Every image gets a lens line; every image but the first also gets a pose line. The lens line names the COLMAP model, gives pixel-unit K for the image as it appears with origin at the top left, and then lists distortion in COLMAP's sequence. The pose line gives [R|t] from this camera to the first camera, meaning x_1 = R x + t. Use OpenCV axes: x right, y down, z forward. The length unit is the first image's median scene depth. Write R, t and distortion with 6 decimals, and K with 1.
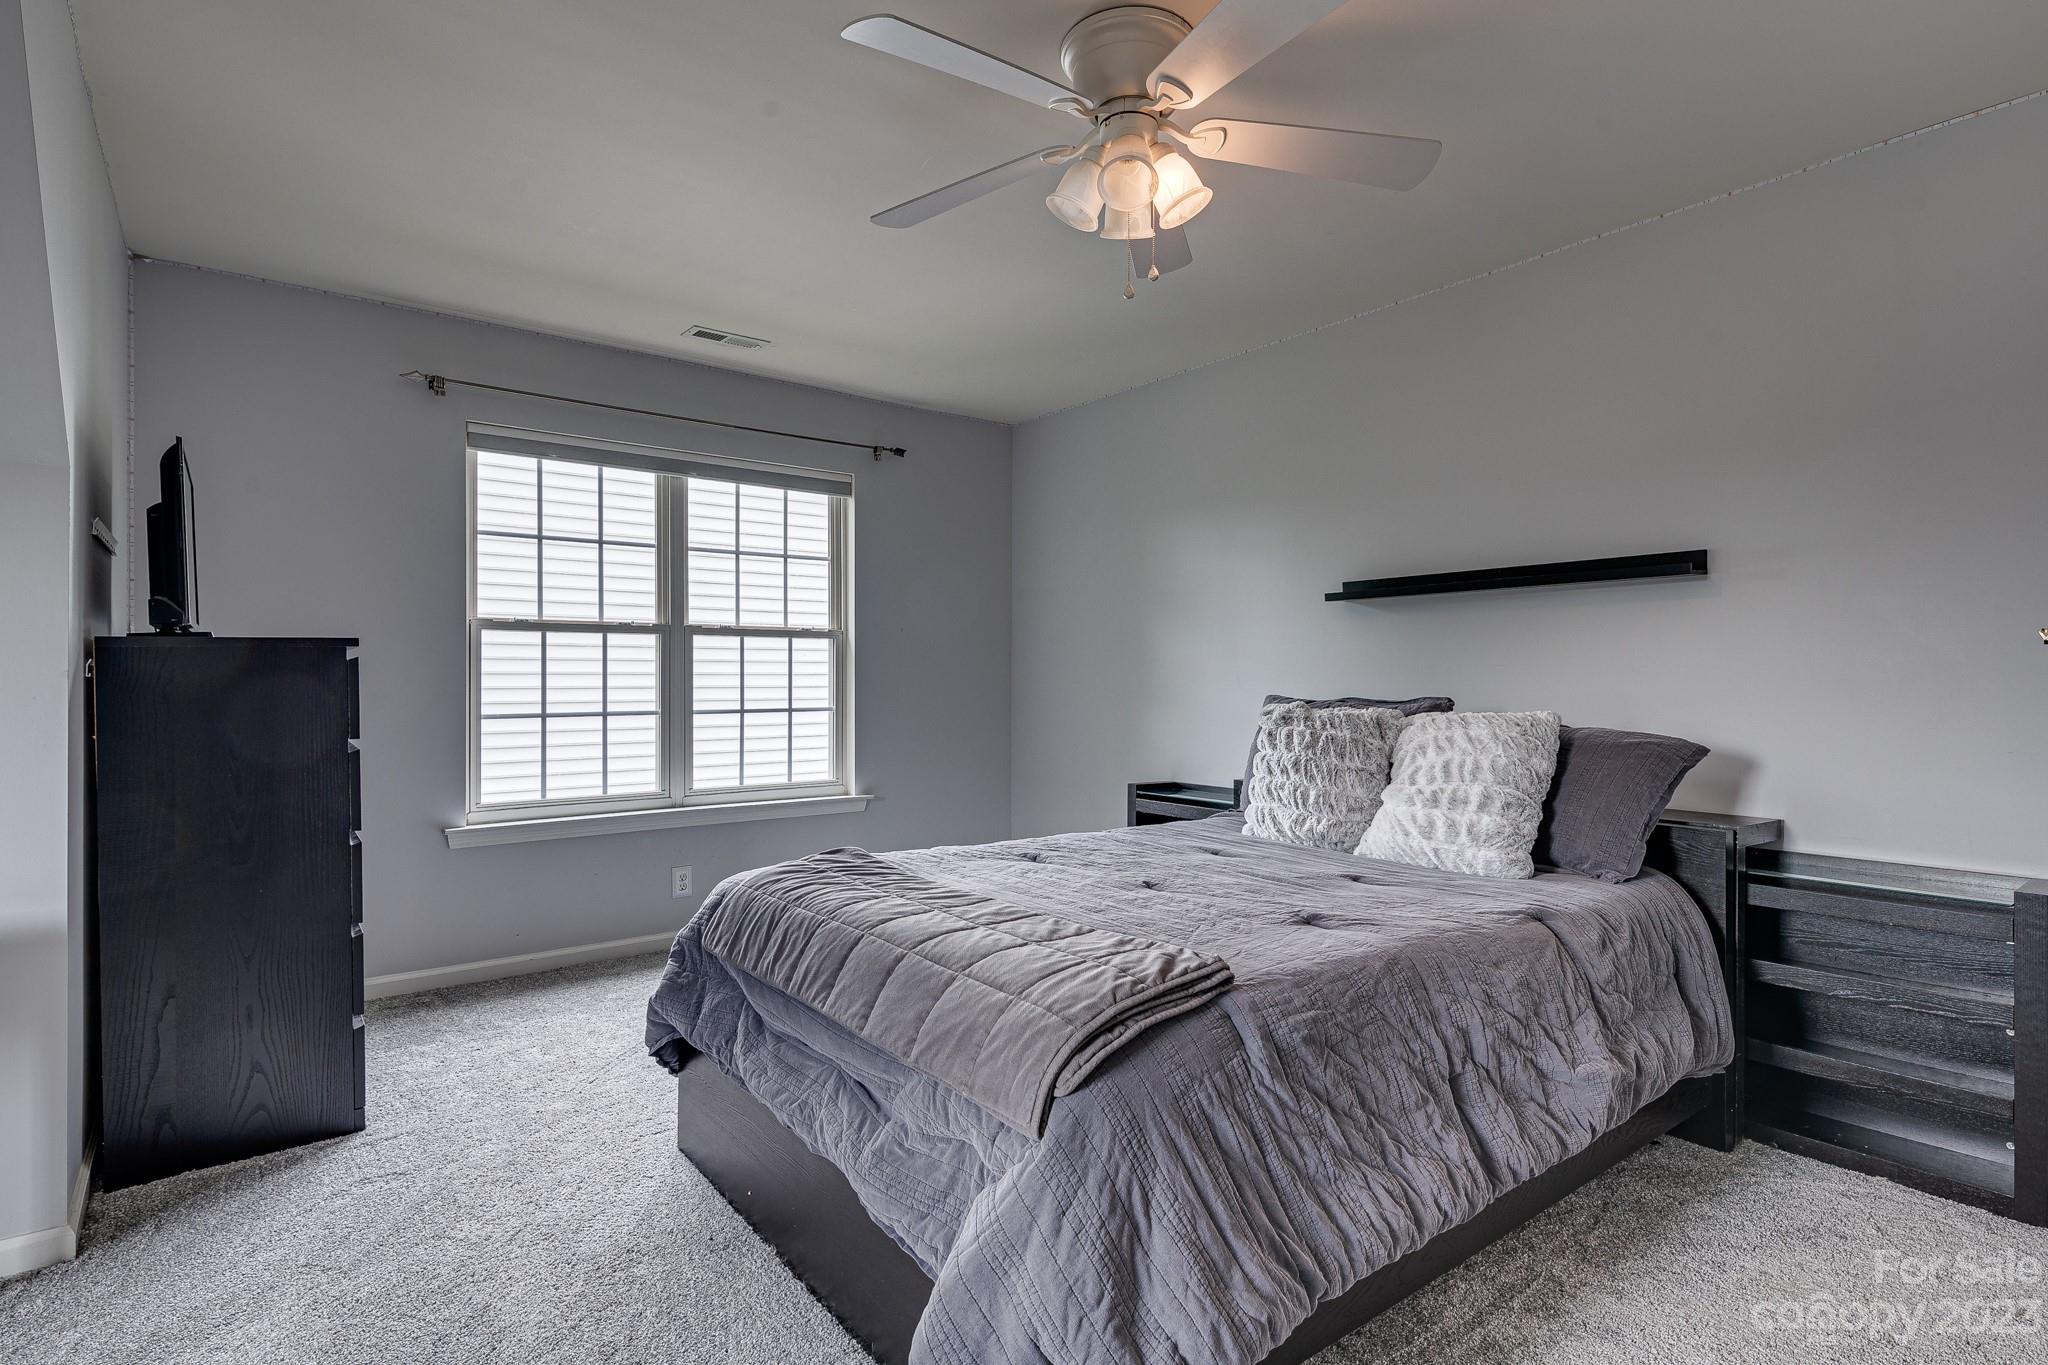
lens RADIAL K [[1025.5, 0, 1024.0], [0, 1025.5, 677.8], [0, 0, 1]] dist [0.020004, -0.010212]
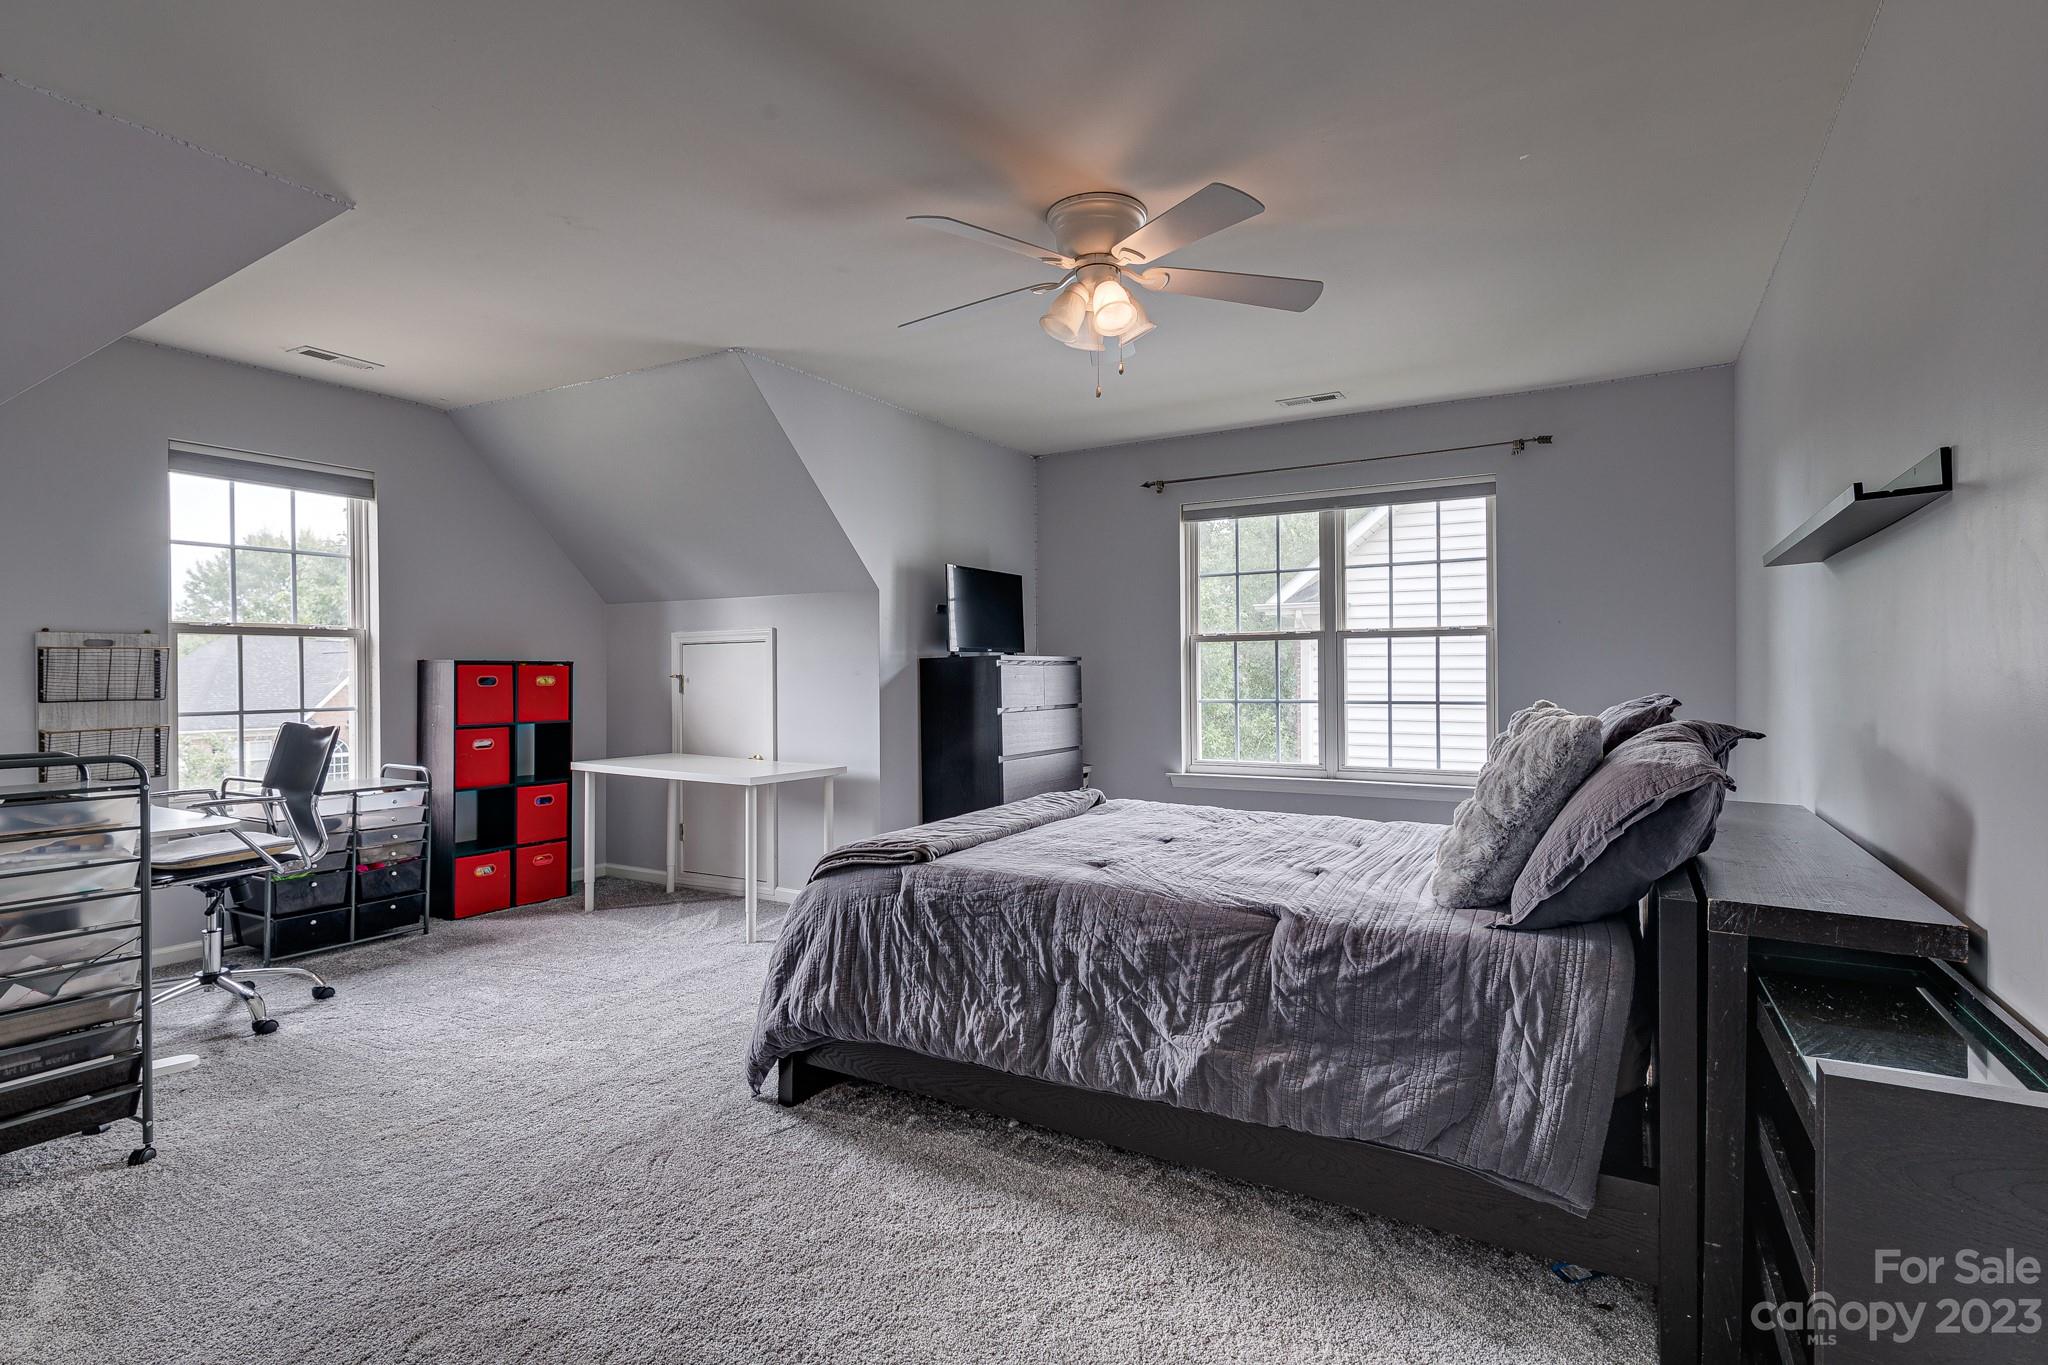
lens RADIAL K [[1025.5, 0, 1025.6], [0, 1025.5, 682.0], [0, 0, 1]] dist [0.020004, -0.010212]
pose [[0.364793, 0.003944, -0.931080, 0.675251], [0.006626, 0.999955, 0.006832, -0.001392], [0.931065, -0.008662, 0.364751, 0.207363]]
